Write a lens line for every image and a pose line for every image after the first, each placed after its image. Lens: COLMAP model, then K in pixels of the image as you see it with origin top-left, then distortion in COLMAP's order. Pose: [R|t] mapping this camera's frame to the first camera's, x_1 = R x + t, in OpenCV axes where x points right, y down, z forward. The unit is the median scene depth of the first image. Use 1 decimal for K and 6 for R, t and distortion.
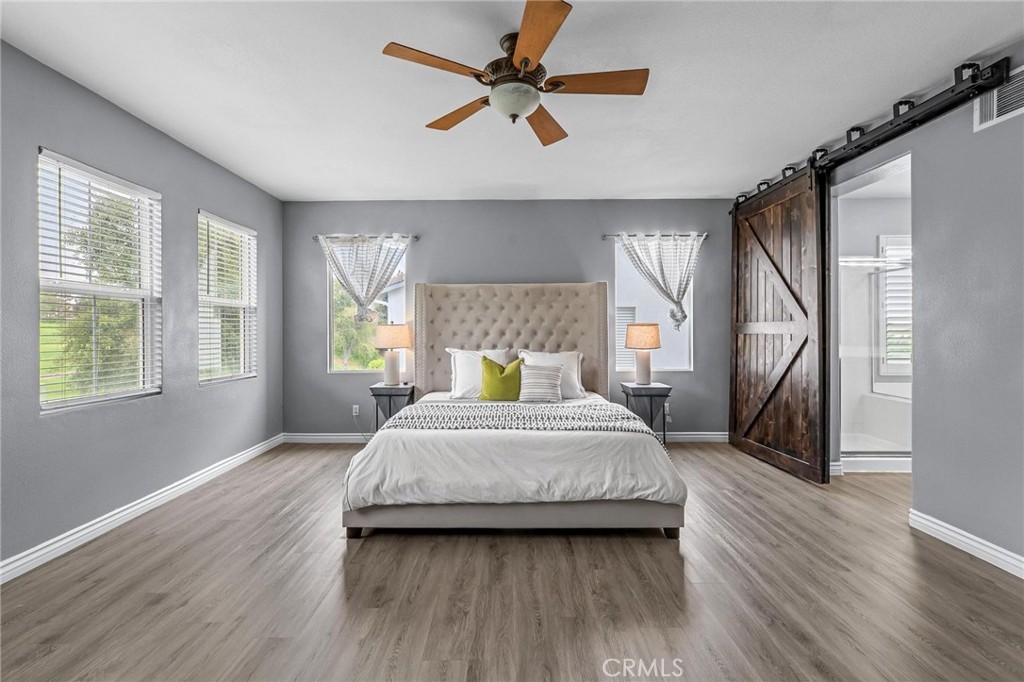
lens RADIAL K [[466.1, 0, 508.0], [0, 466.1, 334.6], [0, 0, 1]] dist [-0.000180, 0.000438]
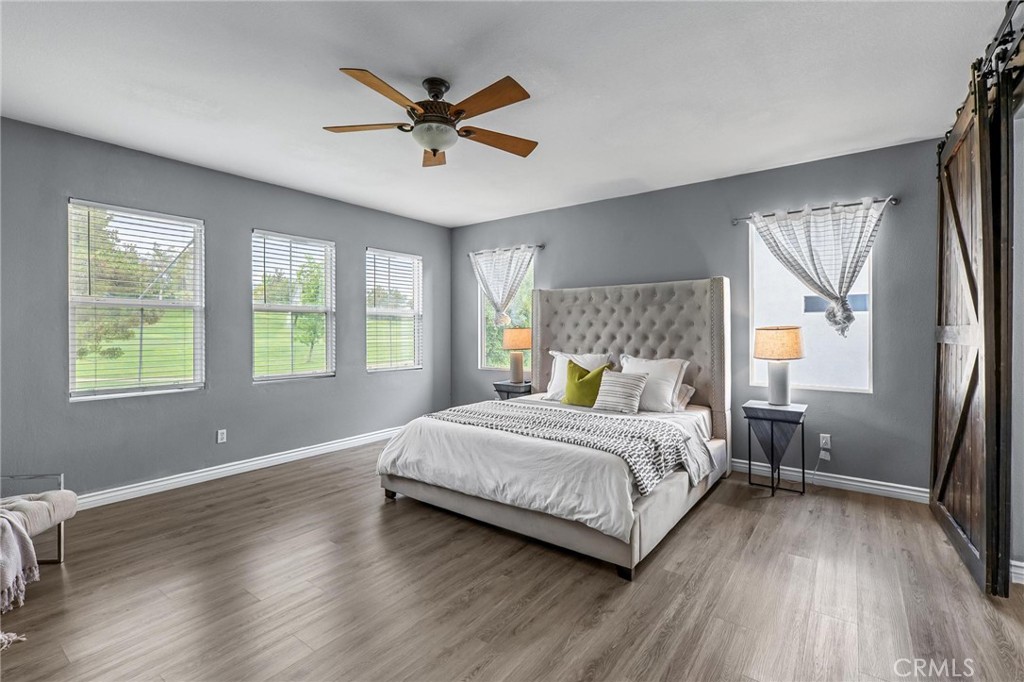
lens RADIAL K [[466.1, 0, 485.1], [0, 466.1, 333.9], [0, 0, 1]] dist [-0.000180, 0.000438]
pose [[0.791487, 0.007425, -0.611141, 0.400286], [-0.005295, 0.999972, 0.005292, -0.014127], [0.611164, -0.000953, 0.791504, 0.088163]]
